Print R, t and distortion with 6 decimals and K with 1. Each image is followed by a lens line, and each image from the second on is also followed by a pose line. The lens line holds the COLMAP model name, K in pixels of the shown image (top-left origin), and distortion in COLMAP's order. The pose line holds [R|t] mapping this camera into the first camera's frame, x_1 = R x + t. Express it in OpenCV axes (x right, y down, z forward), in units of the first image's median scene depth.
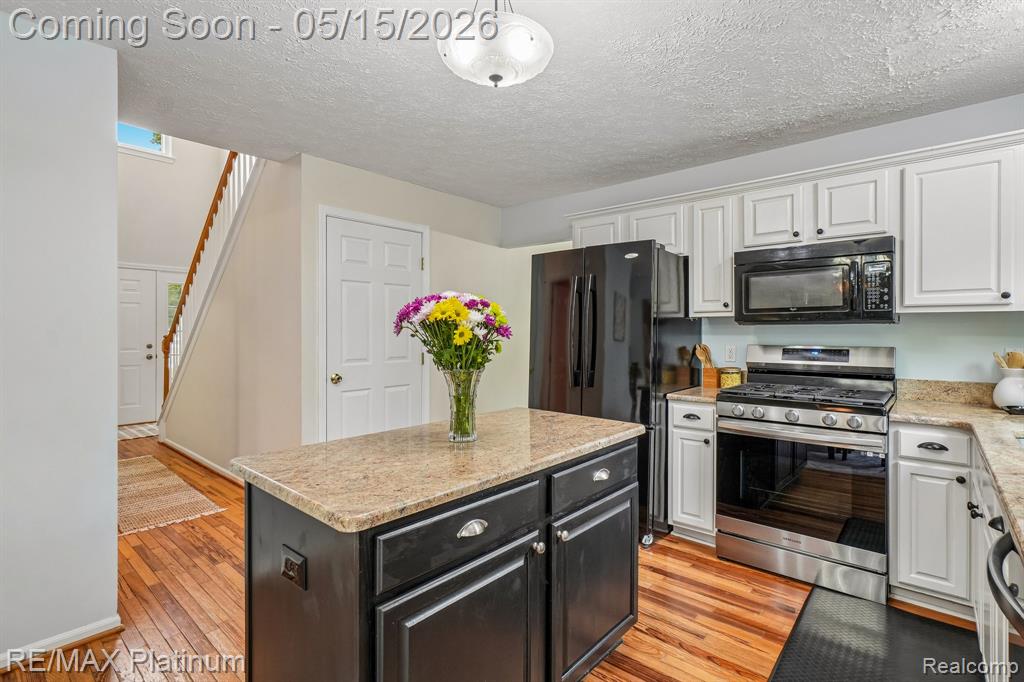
lens RADIAL K [[489.1, 0, 515.7], [0, 489.1, 334.4], [0, 0, 1]] dist [-0.003233, 0.002579]
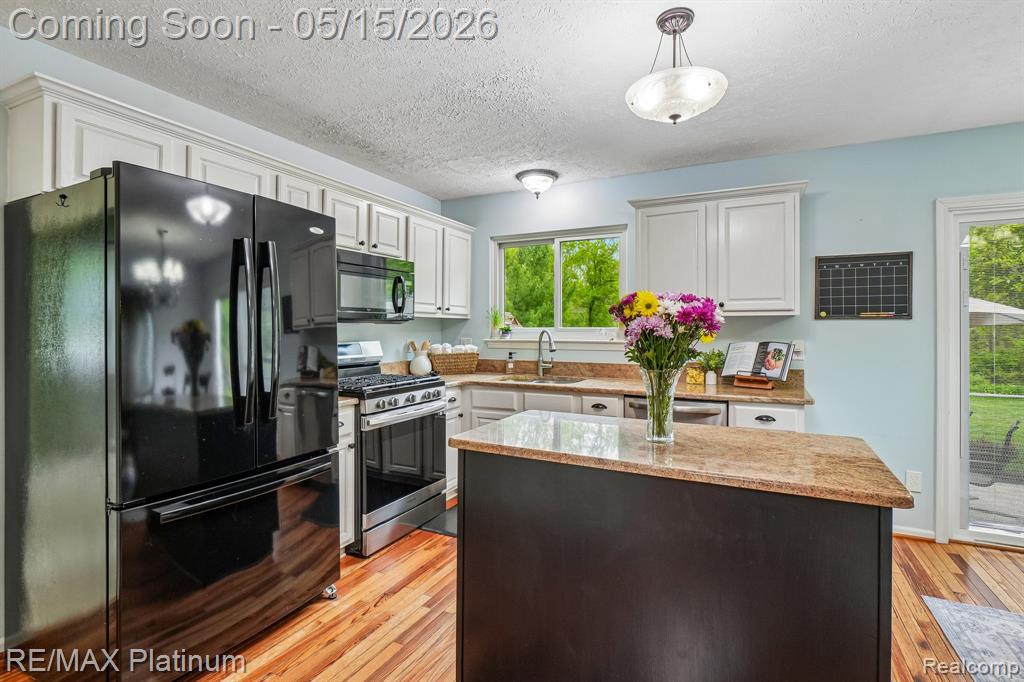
lens RADIAL K [[489.1, 0, 517.1], [0, 489.1, 333.0], [0, 0, 1]] dist [-0.003233, 0.002579]
pose [[-0.242391, -0.010173, 0.970125, -0.611672], [0.004472, 0.999923, 0.011603, -0.008989], [-0.970168, 0.007151, -0.242327, 0.927228]]
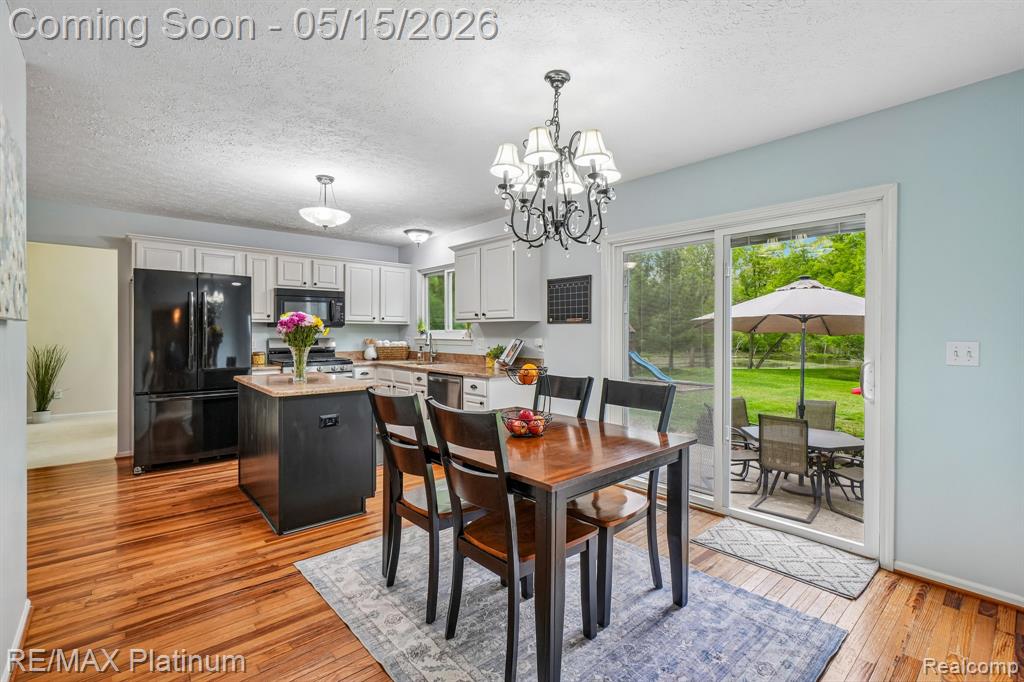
lens RADIAL K [[455.9, 0, 517.8], [0, 455.9, 336.0], [0, 0, 1]] dist [-0.008825, 0.002249]
pose [[0.136959, -0.009491, 0.990531, -1.192279], [0.004948, 0.999948, 0.008898, 0.003069], [-0.990564, 0.003683, 0.136999, -0.142418]]
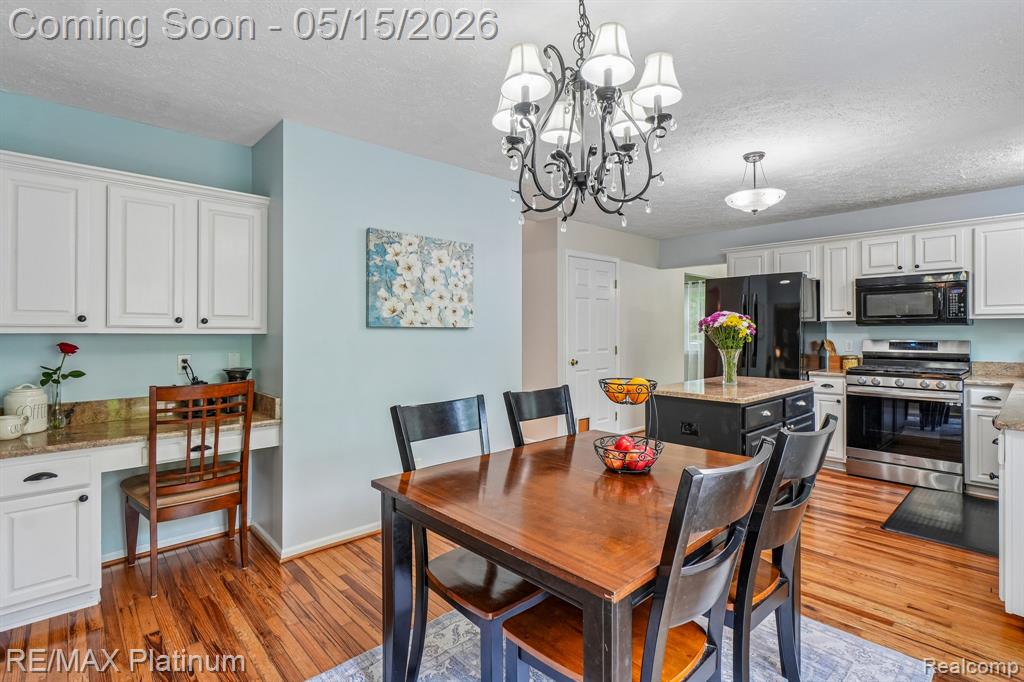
lens RADIAL K [[489.1, 0, 520.8], [0, 489.1, 332.8], [0, 0, 1]] dist [-0.003233, 0.002579]
pose [[0.994252, -0.001648, -0.107055, -0.454742], [0.001331, 0.999995, -0.003031, 0.004310], [0.107059, 0.002871, 0.994249, -0.666154]]
